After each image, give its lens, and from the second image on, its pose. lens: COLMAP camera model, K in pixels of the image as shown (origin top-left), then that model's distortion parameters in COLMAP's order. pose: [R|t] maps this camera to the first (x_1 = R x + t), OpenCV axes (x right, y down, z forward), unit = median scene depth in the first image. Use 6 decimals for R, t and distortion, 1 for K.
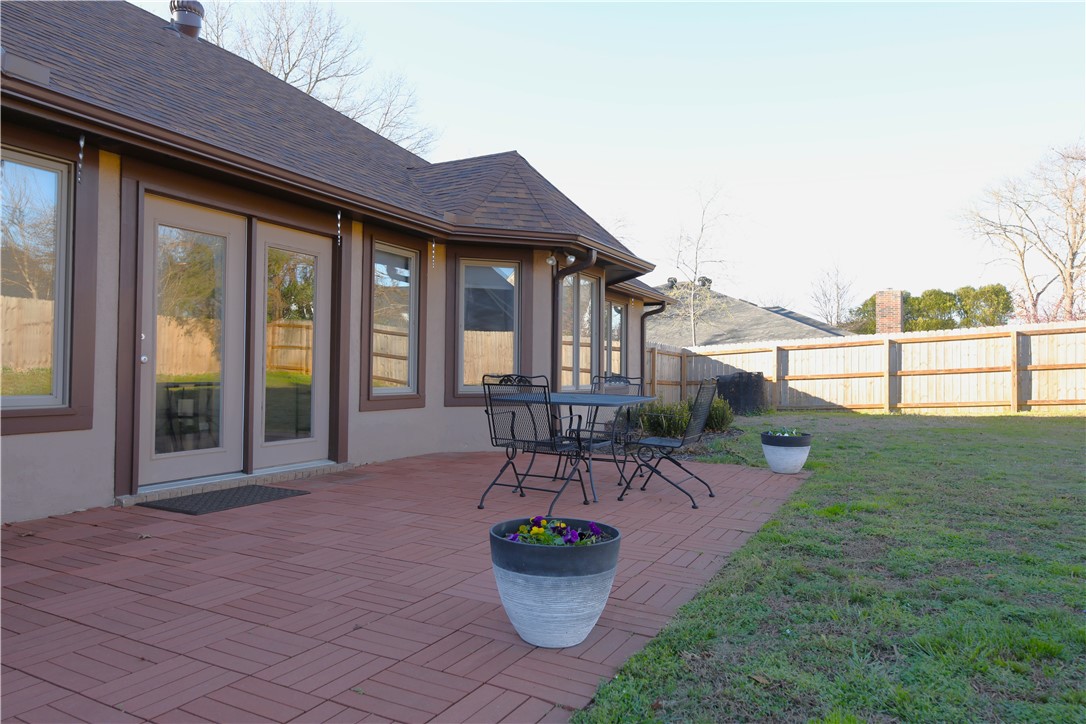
lens RADIAL K [[709.6, 0, 367.9], [0, 709.6, 340.6], [0, 0, 1]] dist [0.004111, 0.000484]
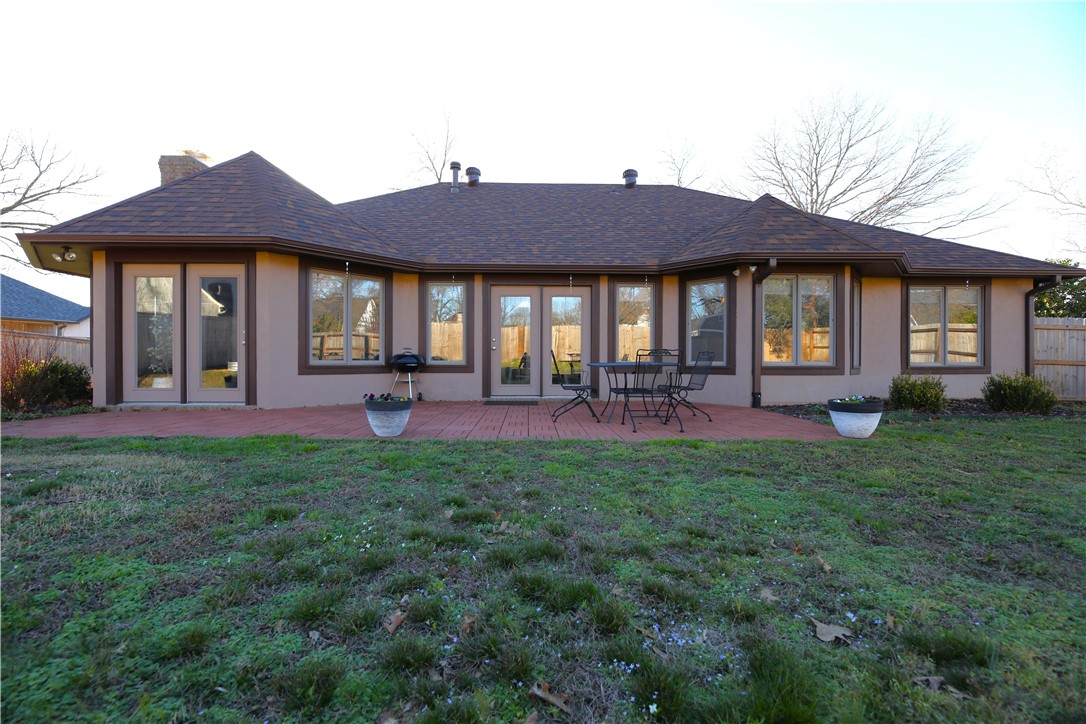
lens RADIAL K [[423.2, 0, 543.0], [0, 423.2, 362.0], [0, 0, 1]] dist [-0.000585, -0.003388]
pose [[0.513658, -0.012358, -0.857906, 0.898645], [0.027659, 0.999615, 0.002161, 0.060540], [0.857549, -0.024839, 0.513802, 0.260112]]
